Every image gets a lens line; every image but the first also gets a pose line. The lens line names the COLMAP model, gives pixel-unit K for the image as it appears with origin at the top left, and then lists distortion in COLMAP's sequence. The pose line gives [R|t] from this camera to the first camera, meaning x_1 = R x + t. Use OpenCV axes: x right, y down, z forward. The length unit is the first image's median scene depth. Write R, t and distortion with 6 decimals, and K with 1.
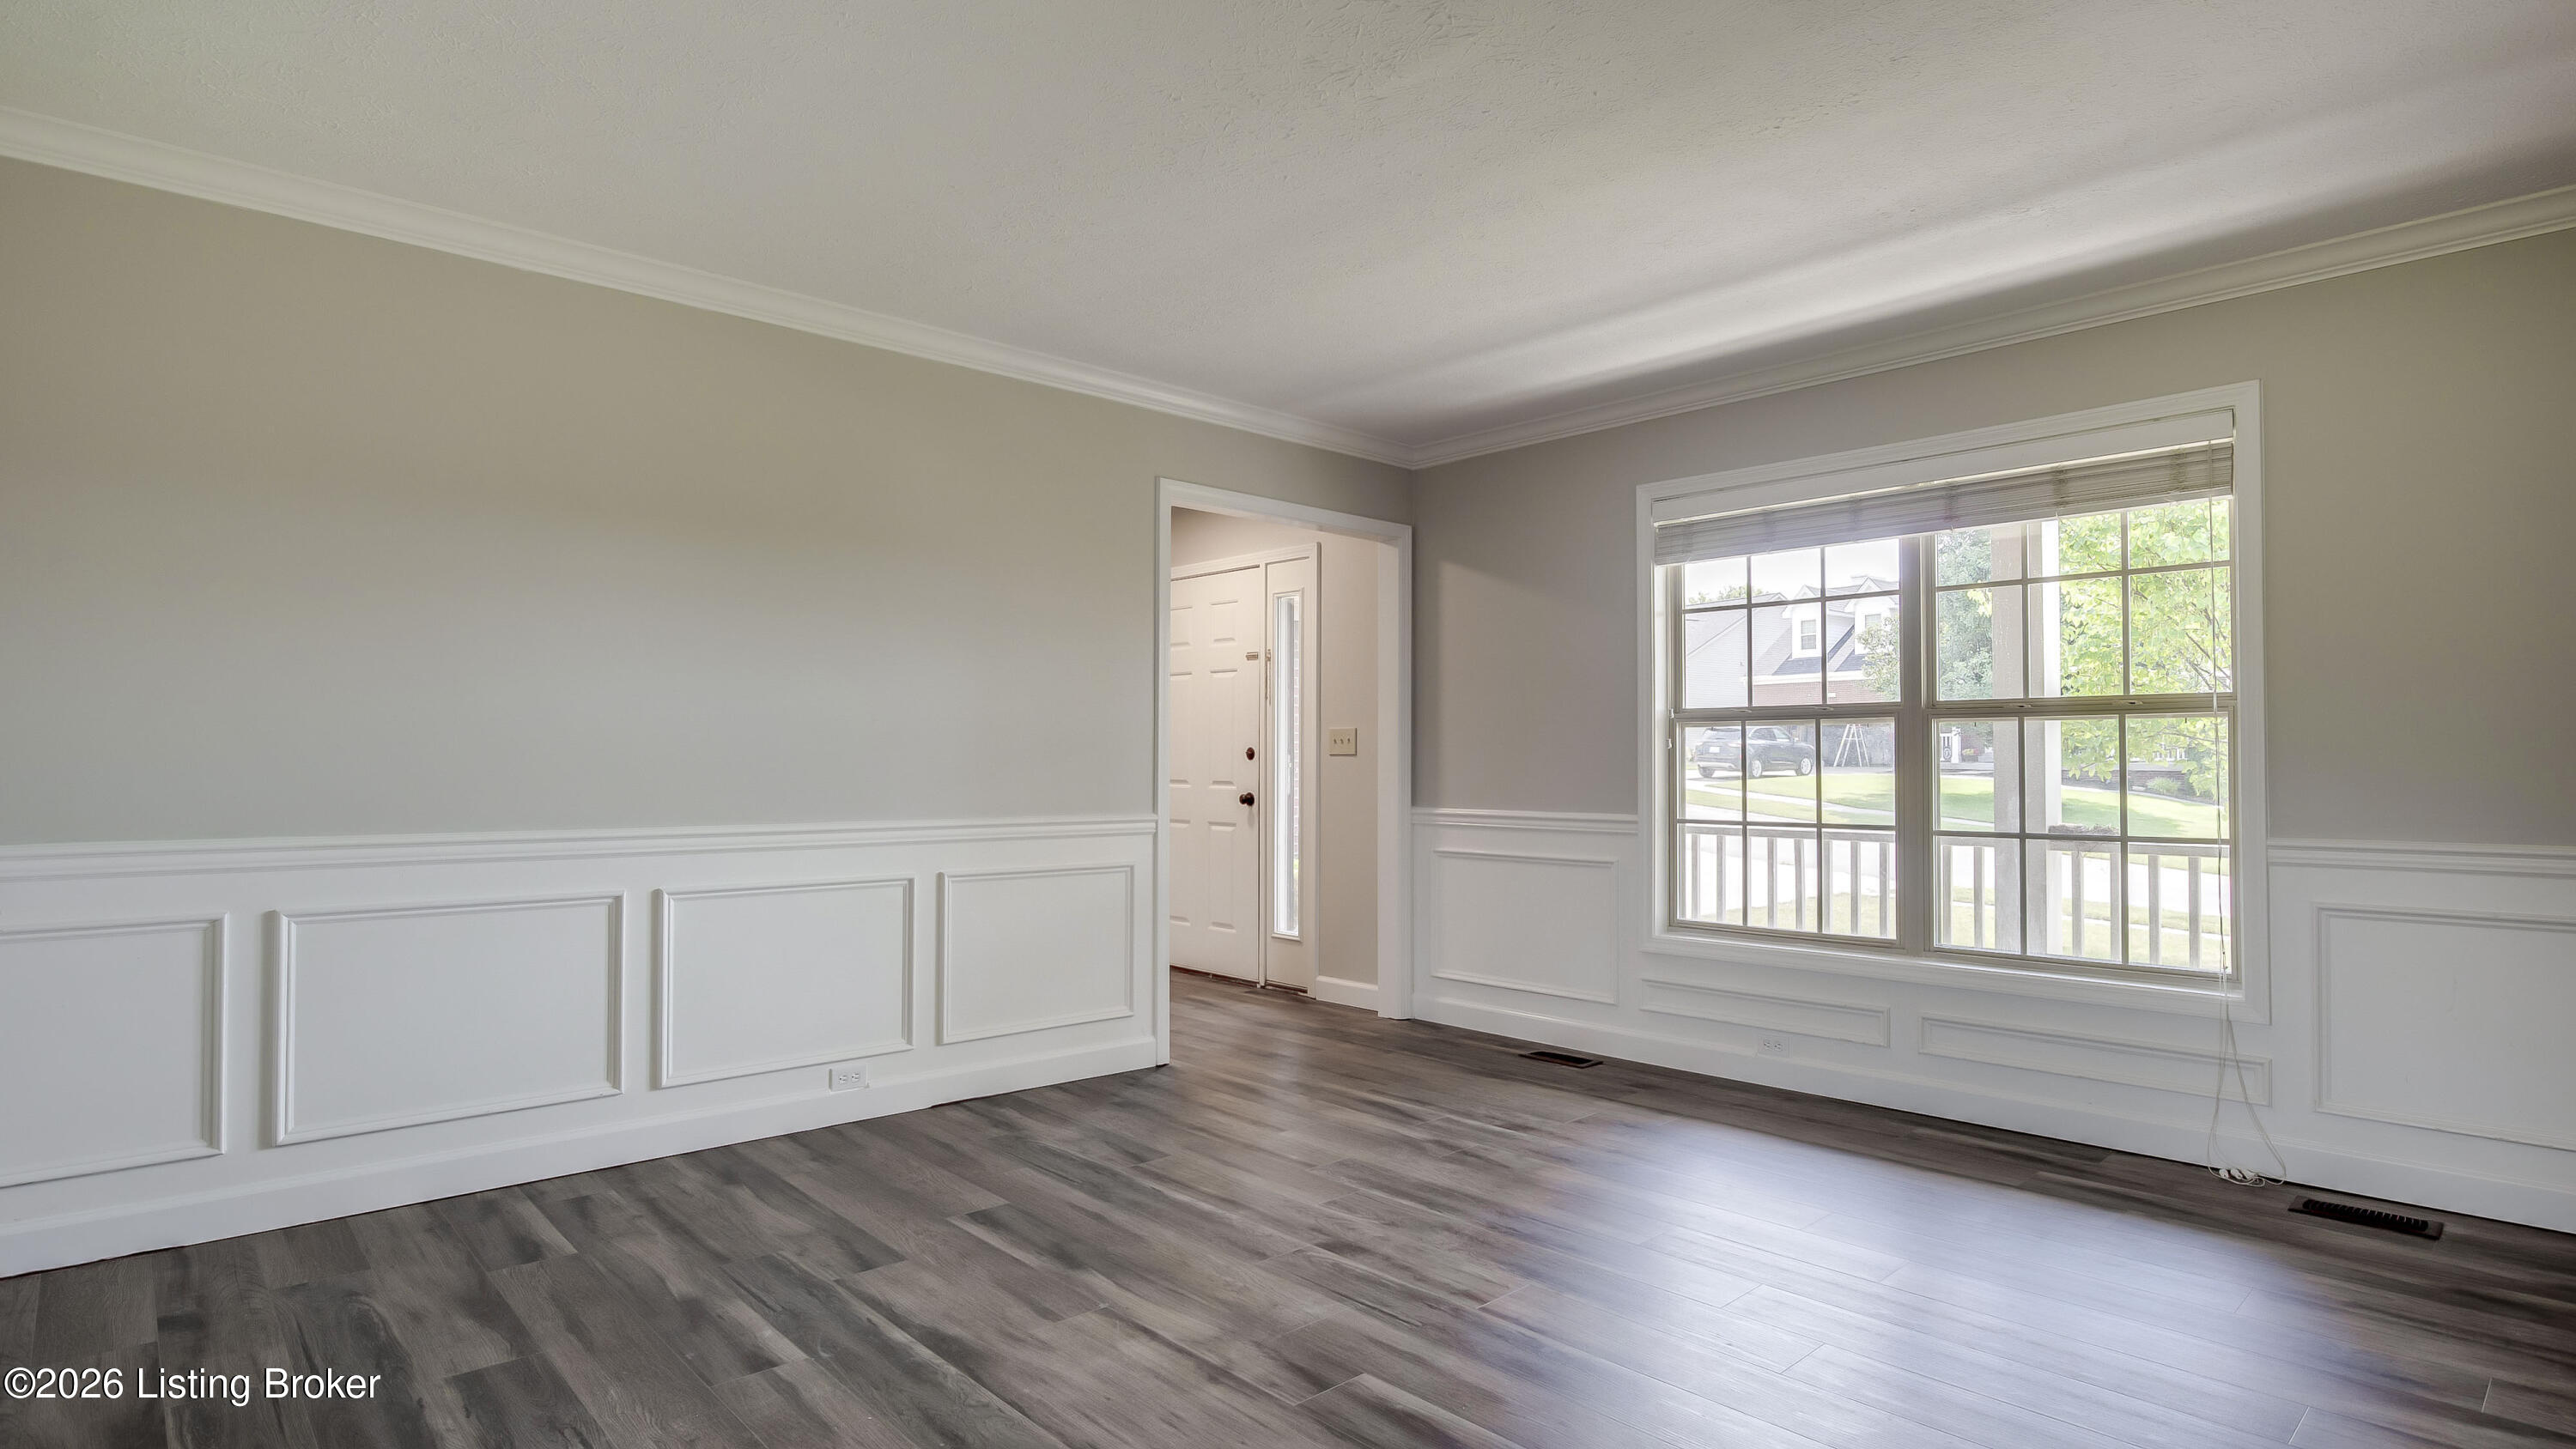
lens RADIAL K [[1359.4, 0, 1287.1], [0, 1359.4, 730.2], [0, 0, 1]] dist [-0.016264, 0.004951]
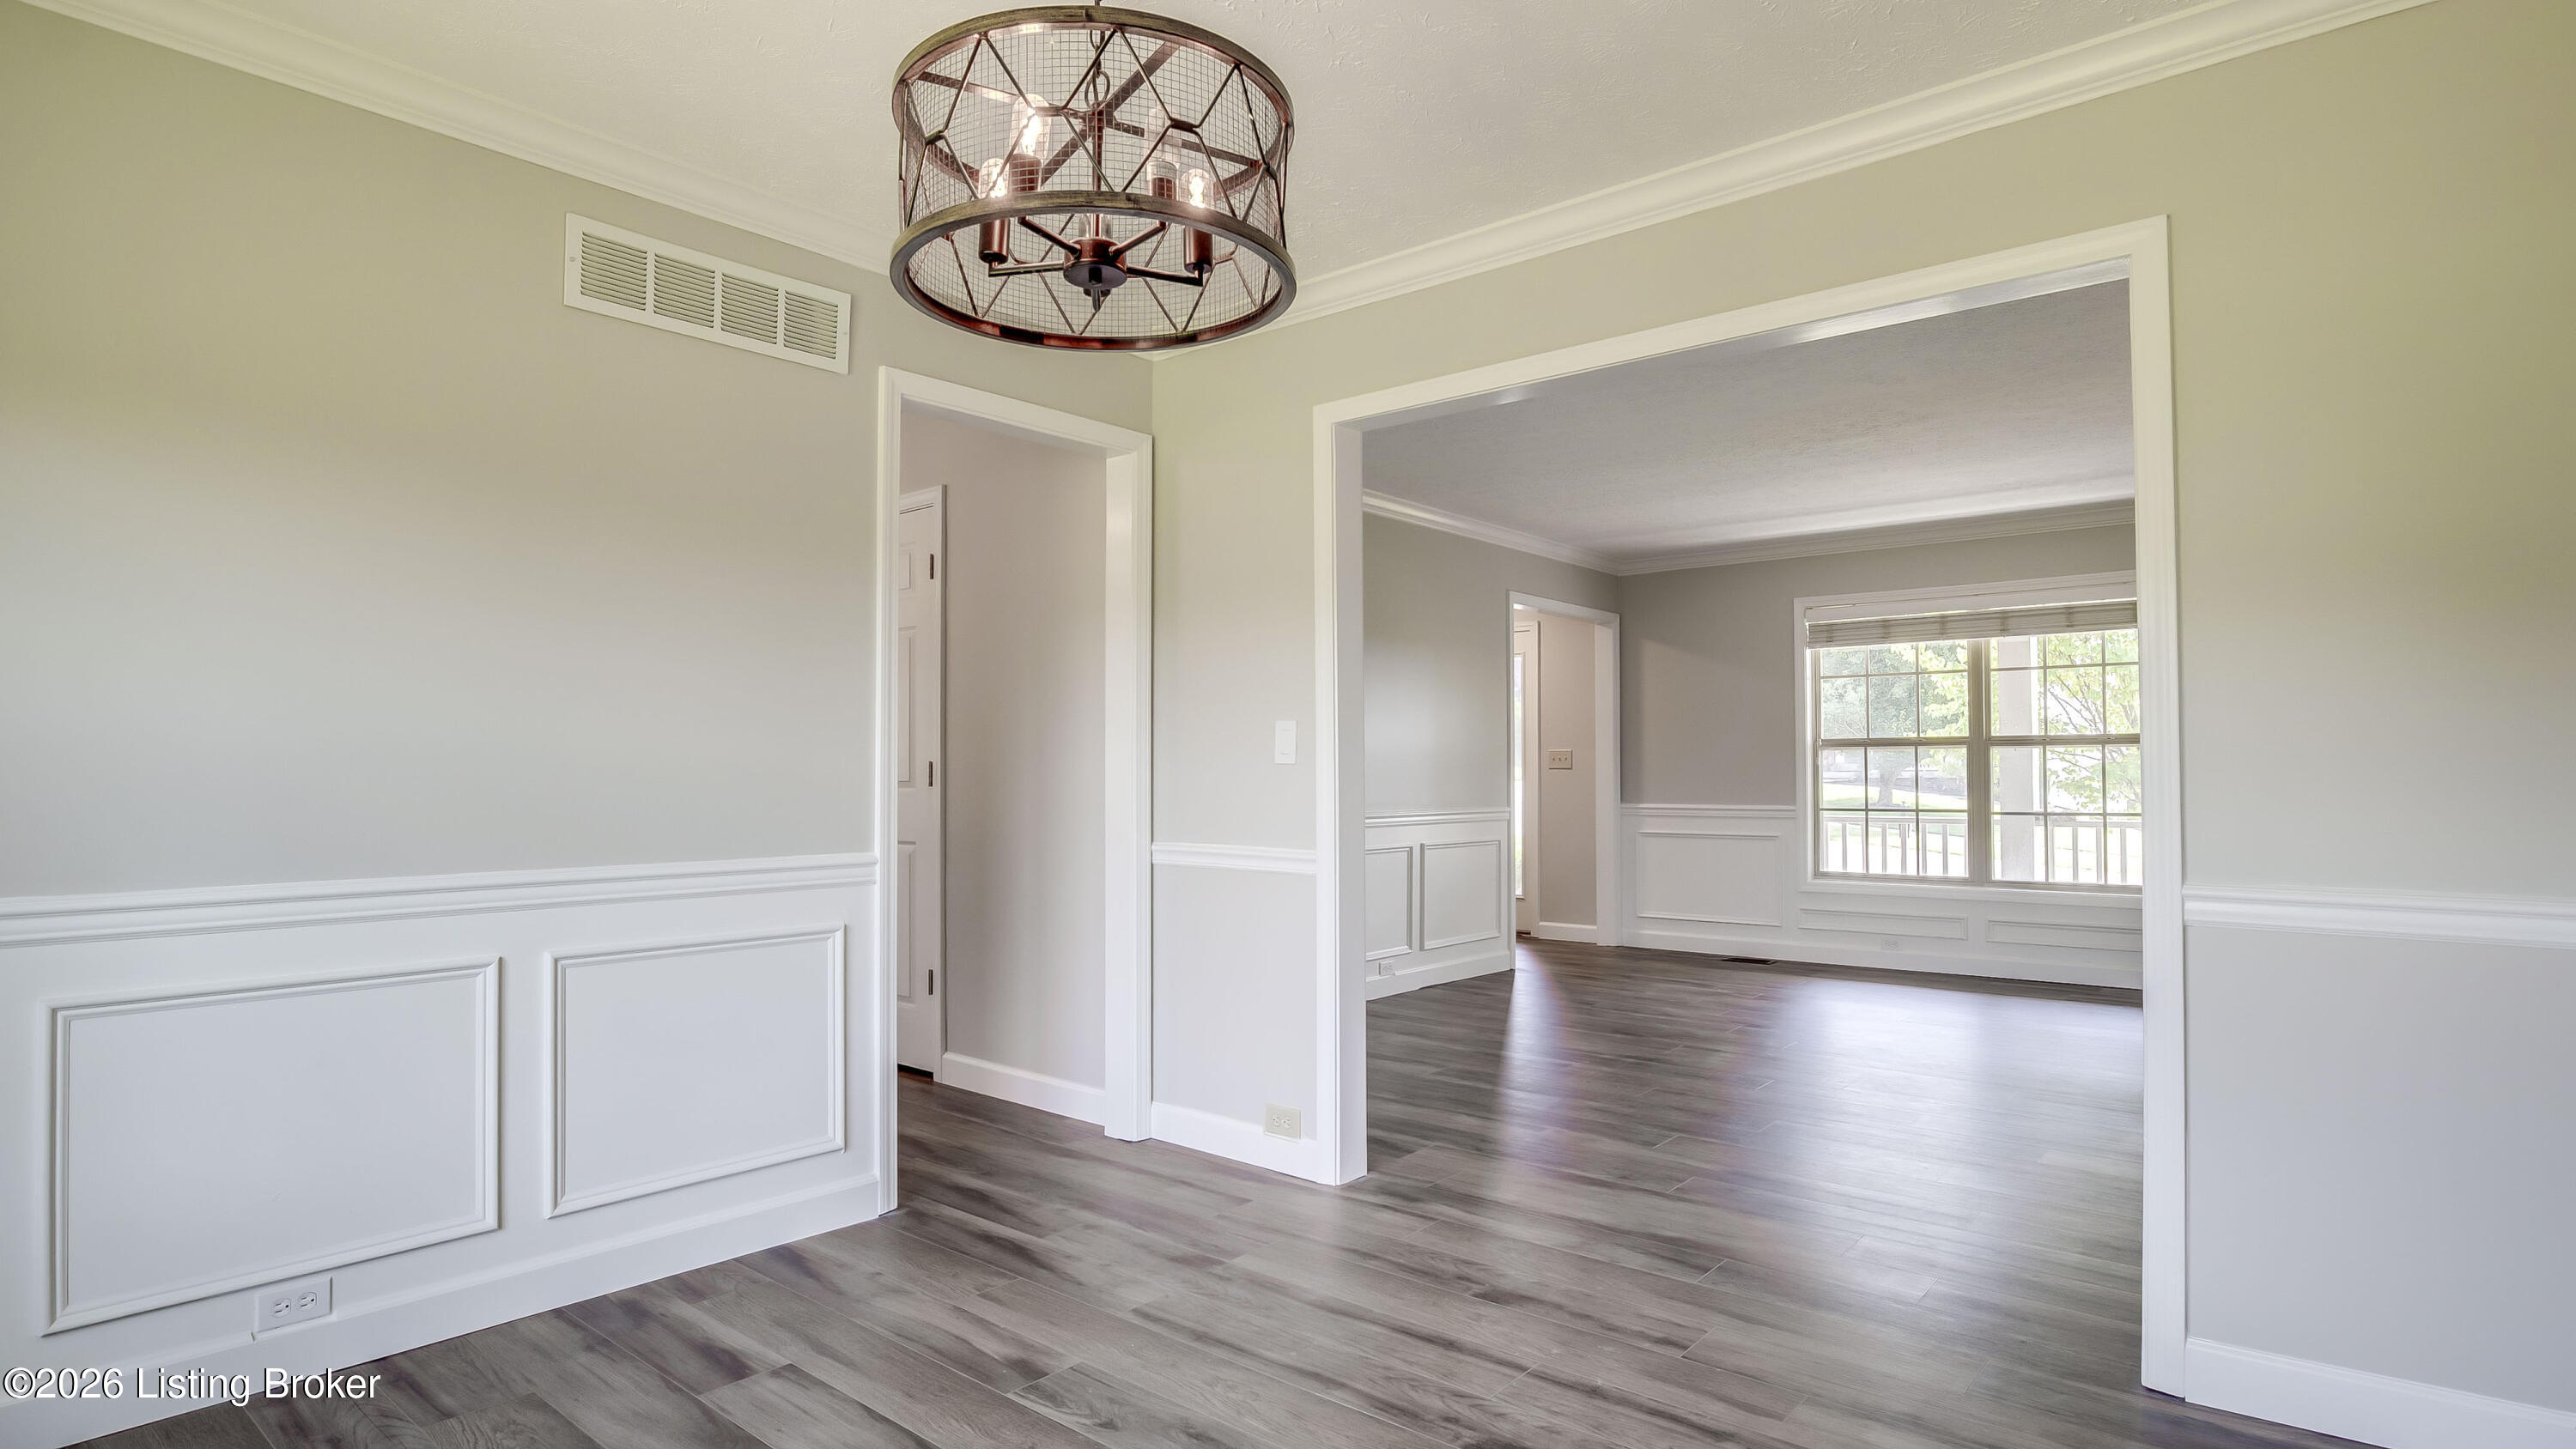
lens RADIAL K [[1359.4, 0, 1281.7], [0, 1359.4, 736.1], [0, 0, 1]] dist [-0.016264, 0.004951]
pose [[0.988838, 0.002736, 0.148972, -0.584783], [-0.001773, 0.999977, -0.006595, -0.007937], [-0.148987, 0.006257, 0.988819, -0.490180]]
